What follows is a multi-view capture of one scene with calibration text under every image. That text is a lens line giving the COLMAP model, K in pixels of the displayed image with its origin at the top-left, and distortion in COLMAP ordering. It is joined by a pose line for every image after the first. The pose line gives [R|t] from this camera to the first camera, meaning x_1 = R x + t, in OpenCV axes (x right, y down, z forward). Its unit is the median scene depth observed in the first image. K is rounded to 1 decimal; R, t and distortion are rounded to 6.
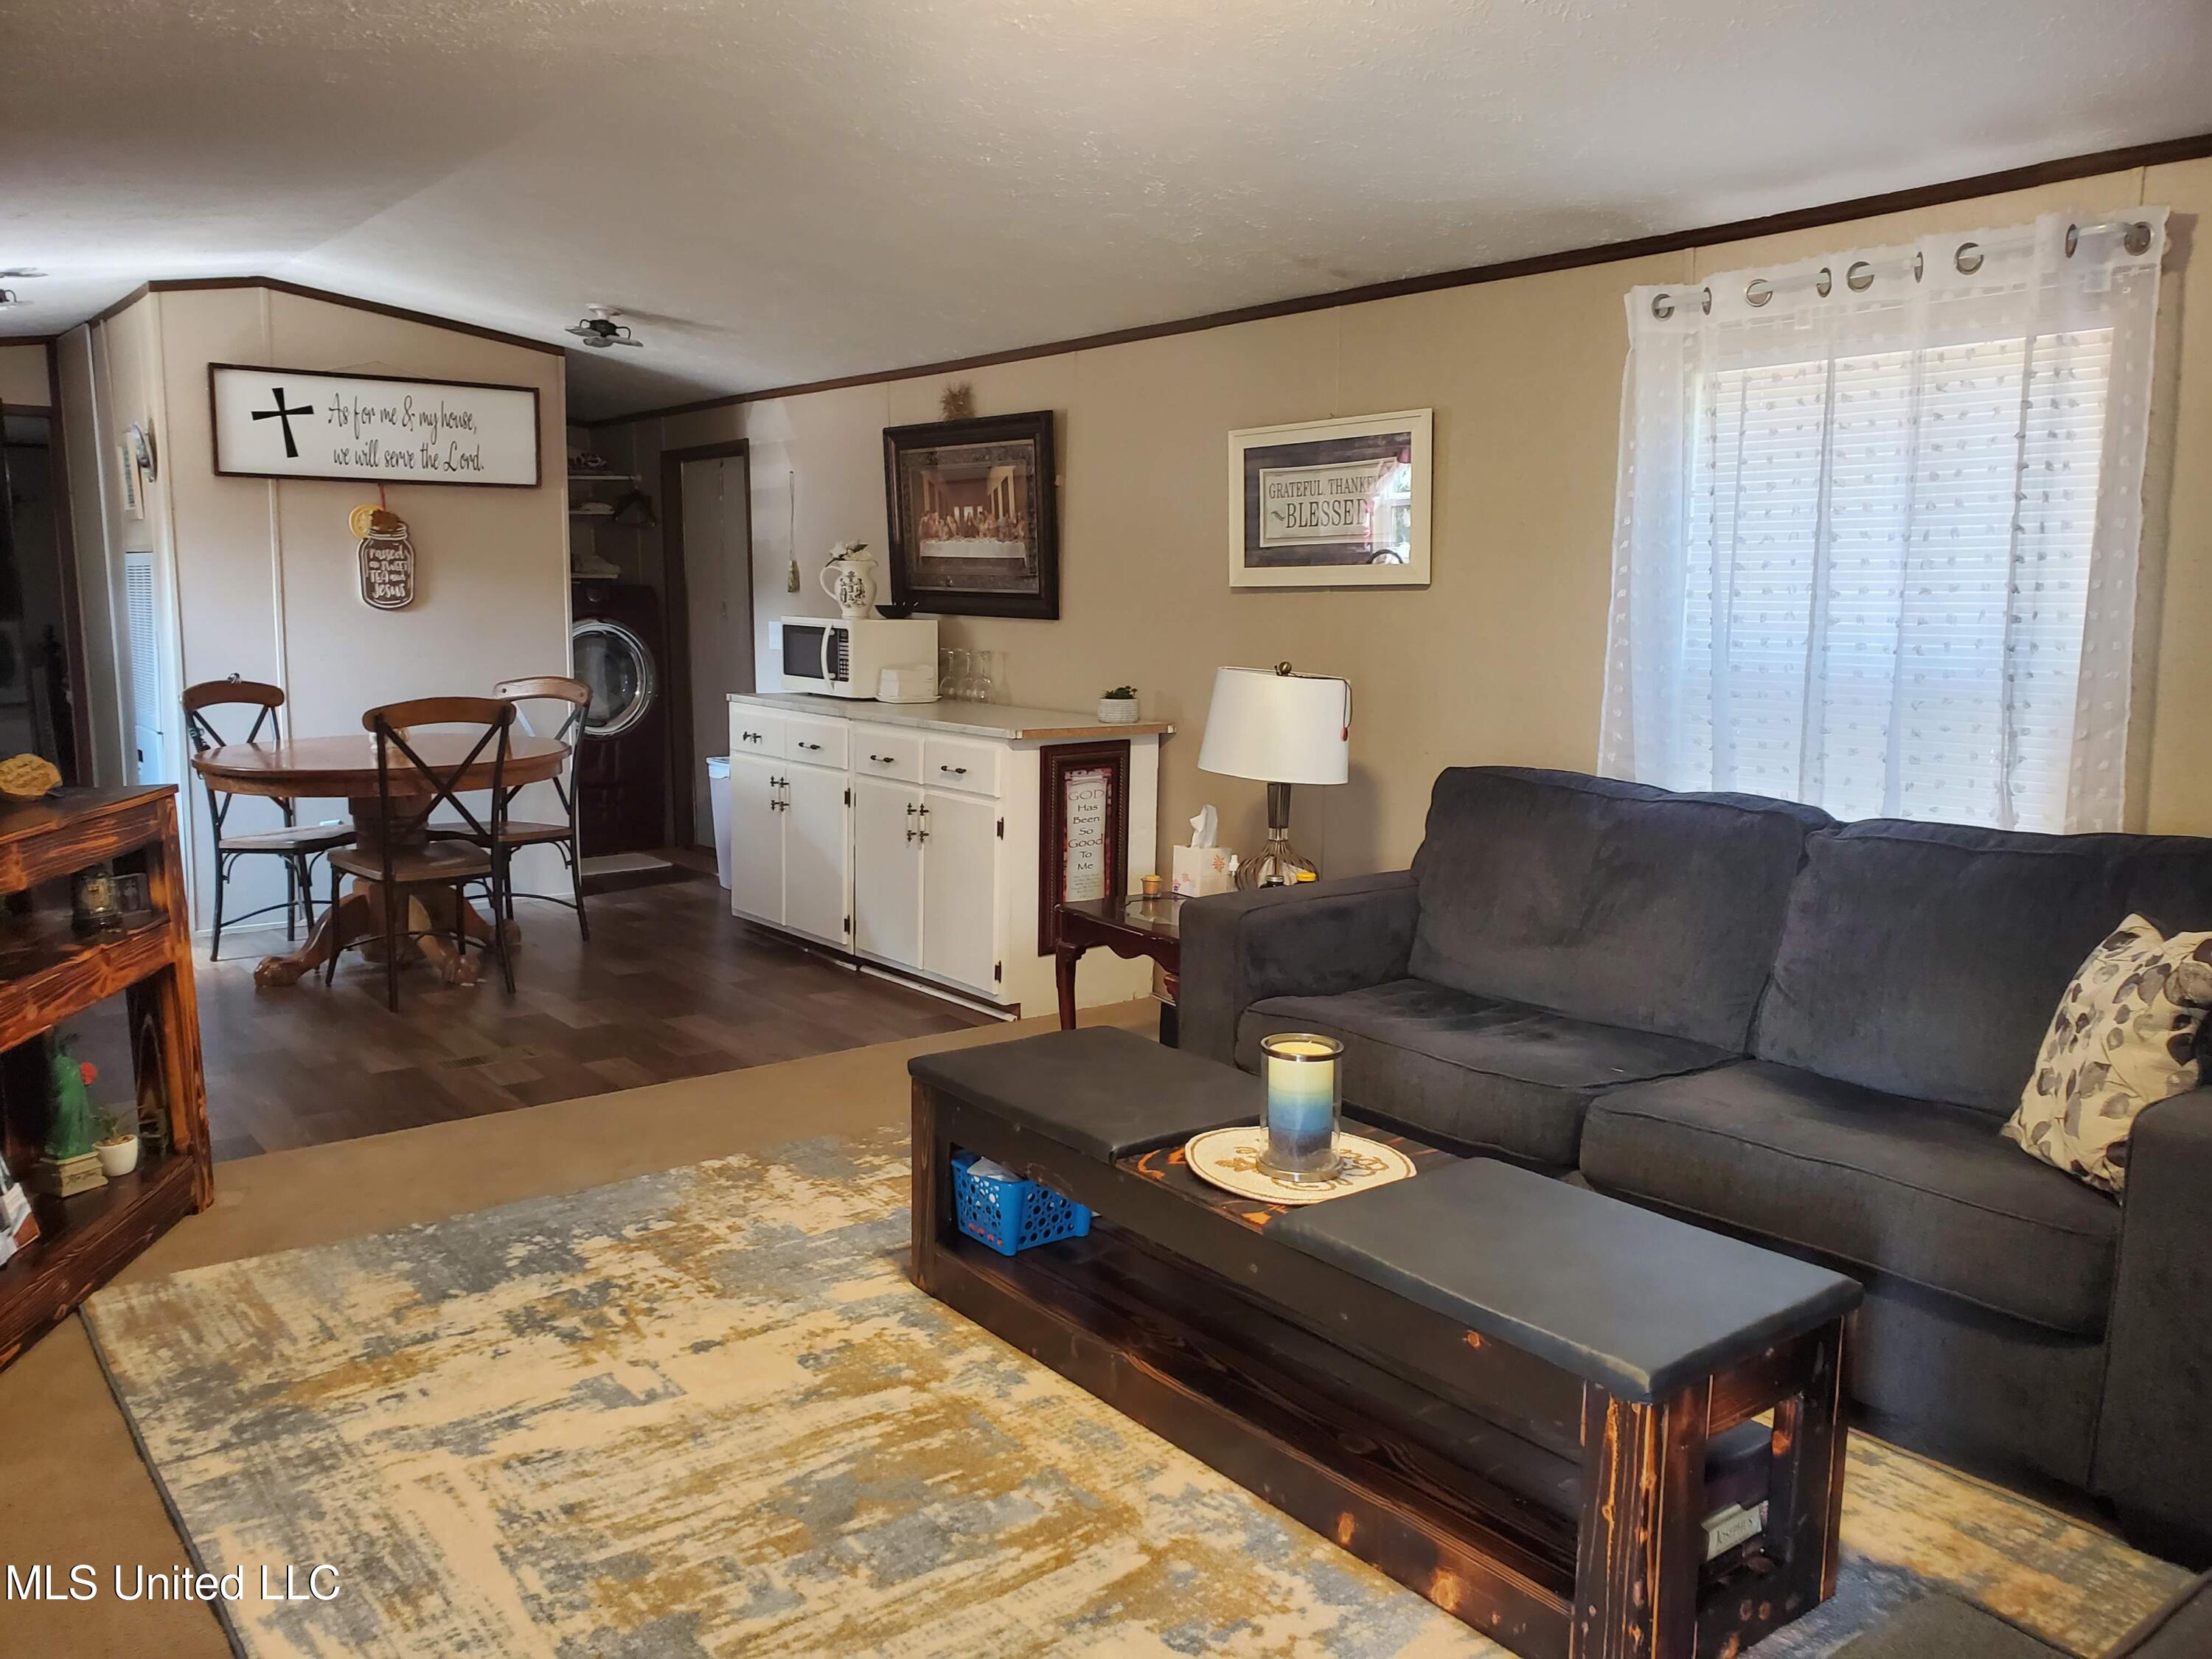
lens RADIAL K [[1708.5, 0, 1110.4], [0, 1708.5, 805.0], [0, 0, 1]] dist [0.009540, -0.005579]
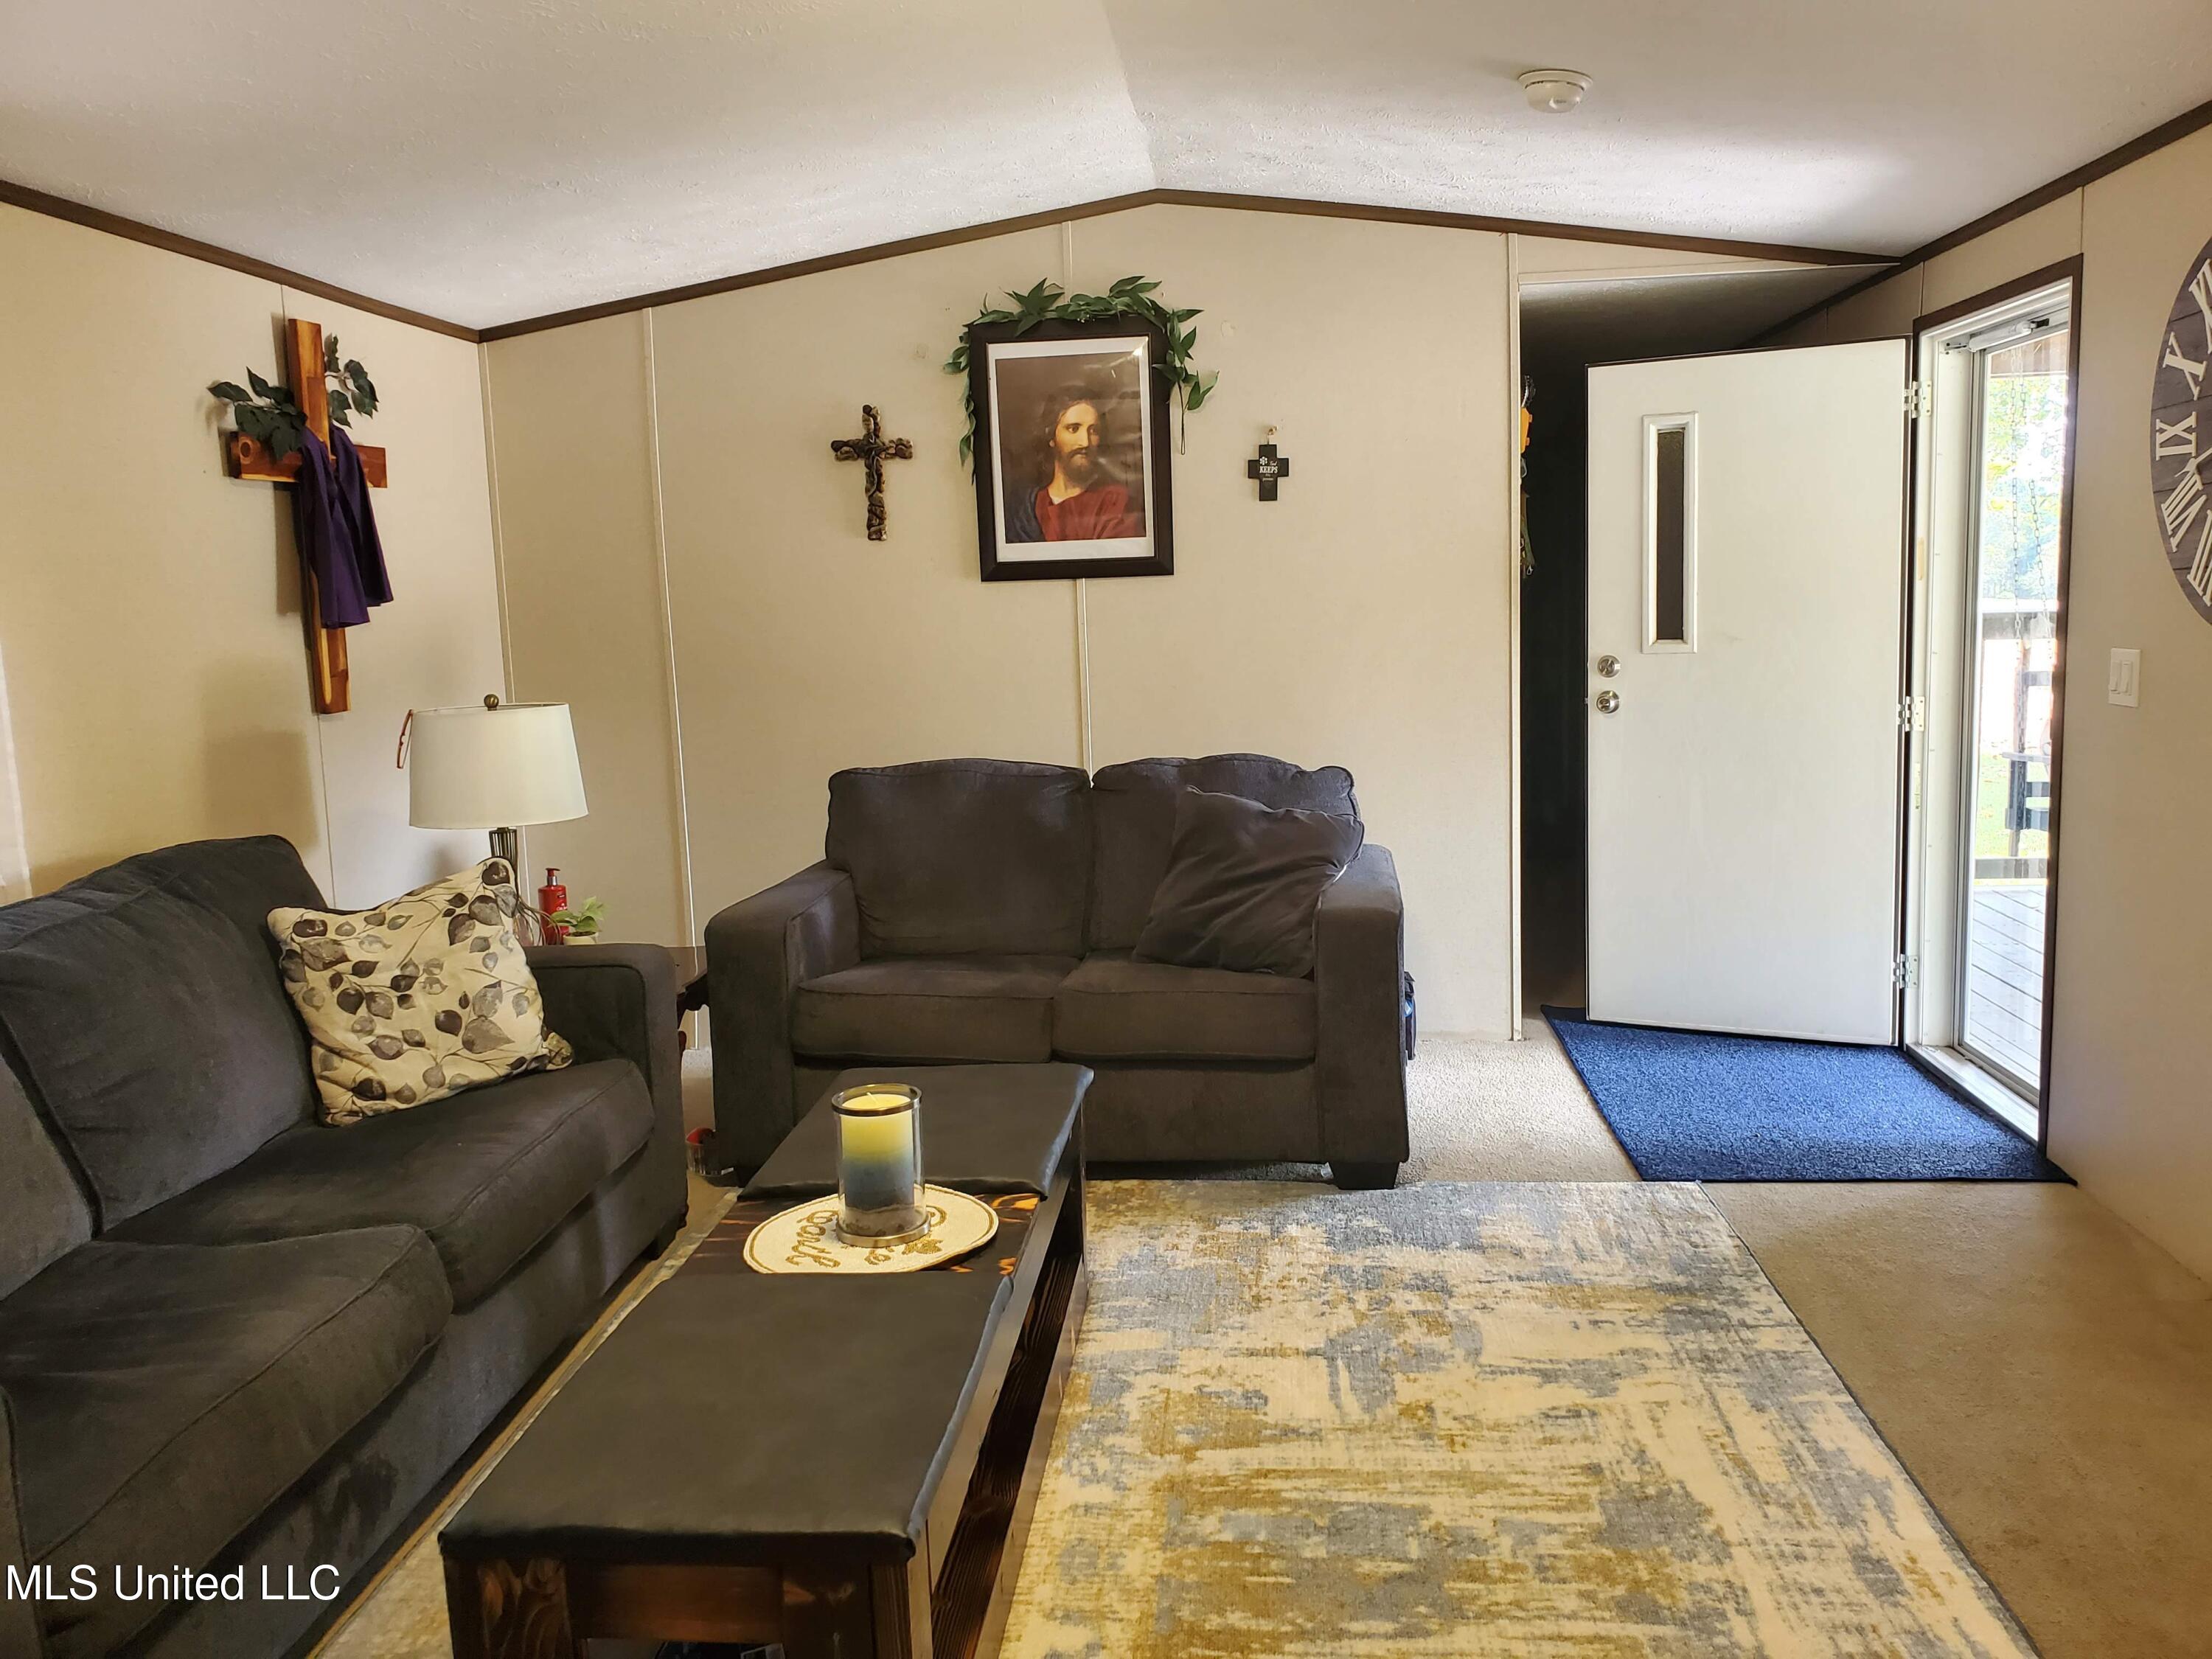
lens RADIAL K [[1708.5, 0, 1110.4], [0, 1708.5, 805.0], [0, 0, 1]] dist [0.009540, -0.005579]
pose [[-0.720889, -0.065808, 0.689919, -0.679938], [0.121580, 0.968036, 0.219374, -0.221562], [-0.682302, 0.242025, -0.689846, 1.707720]]
